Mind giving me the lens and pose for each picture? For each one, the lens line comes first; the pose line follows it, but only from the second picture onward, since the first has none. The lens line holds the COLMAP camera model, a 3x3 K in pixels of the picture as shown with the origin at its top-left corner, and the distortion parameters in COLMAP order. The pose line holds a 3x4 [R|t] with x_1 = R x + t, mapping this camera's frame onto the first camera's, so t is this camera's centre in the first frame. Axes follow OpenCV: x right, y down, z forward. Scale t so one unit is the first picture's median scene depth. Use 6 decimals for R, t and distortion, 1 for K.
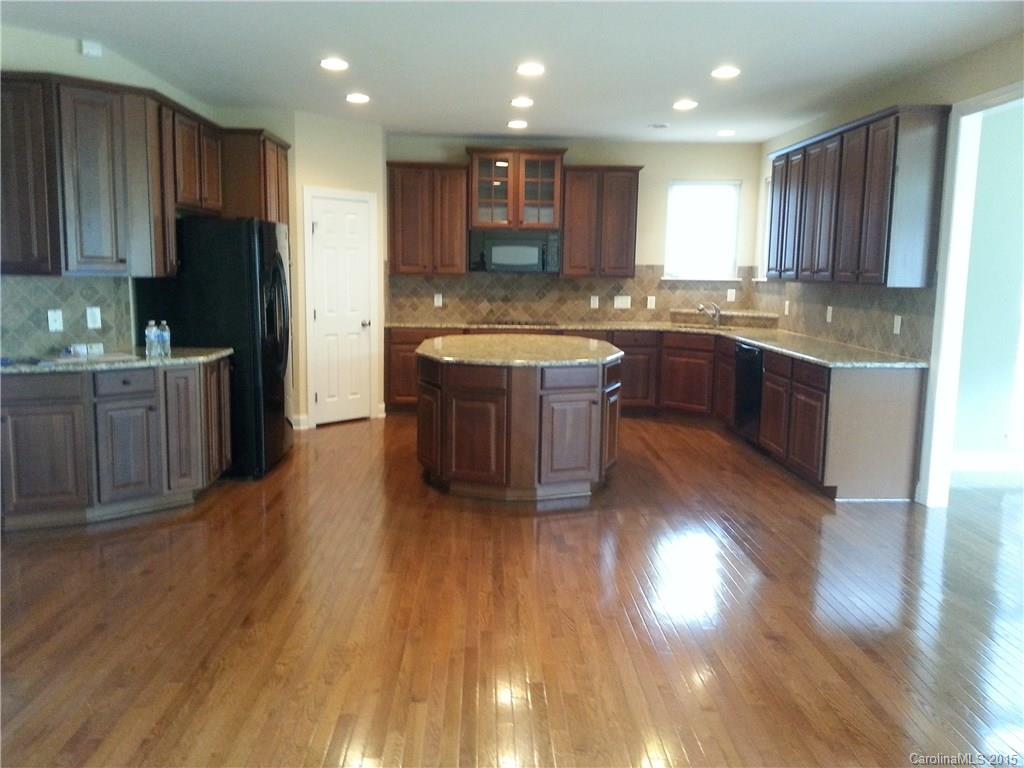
lens RADIAL K [[863.0, 0, 512.0], [0, 863.0, 384.0], [0, 0, 1]] dist [-0.001901, -0.003321]
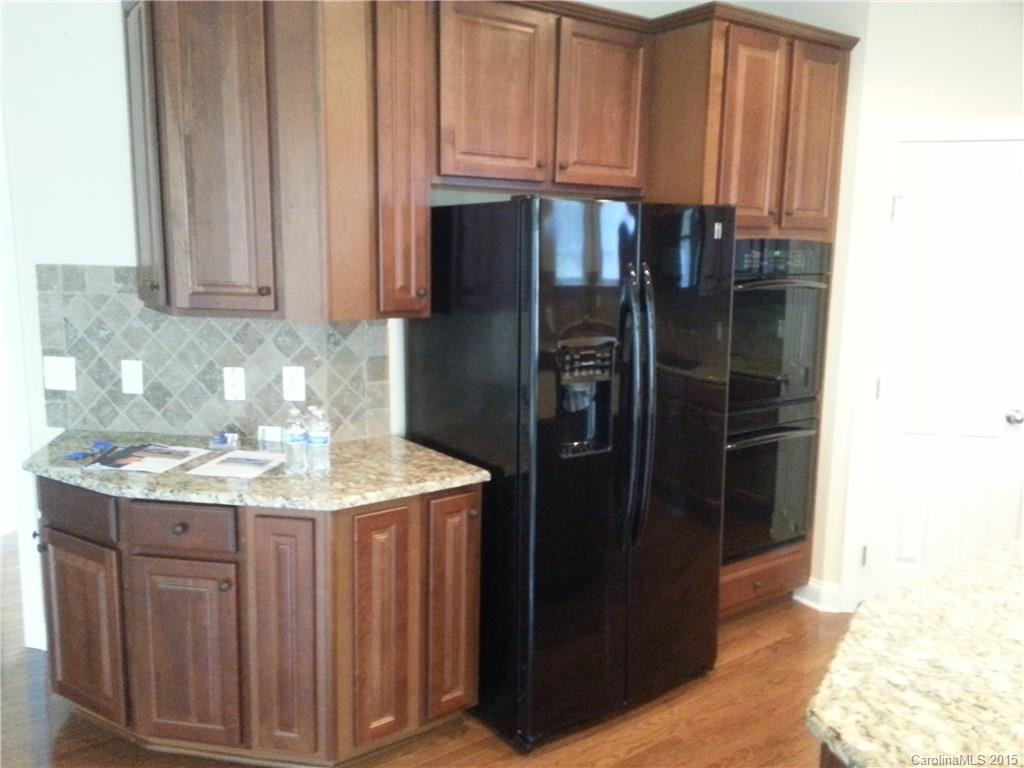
lens RADIAL K [[880.1, 0, 512.0], [0, 880.1, 384.0], [0, 0, 1]] dist [0.097189, 0.000457]
pose [[0.580921, 0.120409, -0.805004, 0.088188], [-0.119628, 0.990888, 0.061884, -0.133903], [0.805121, 0.060351, 0.590032, 0.777568]]
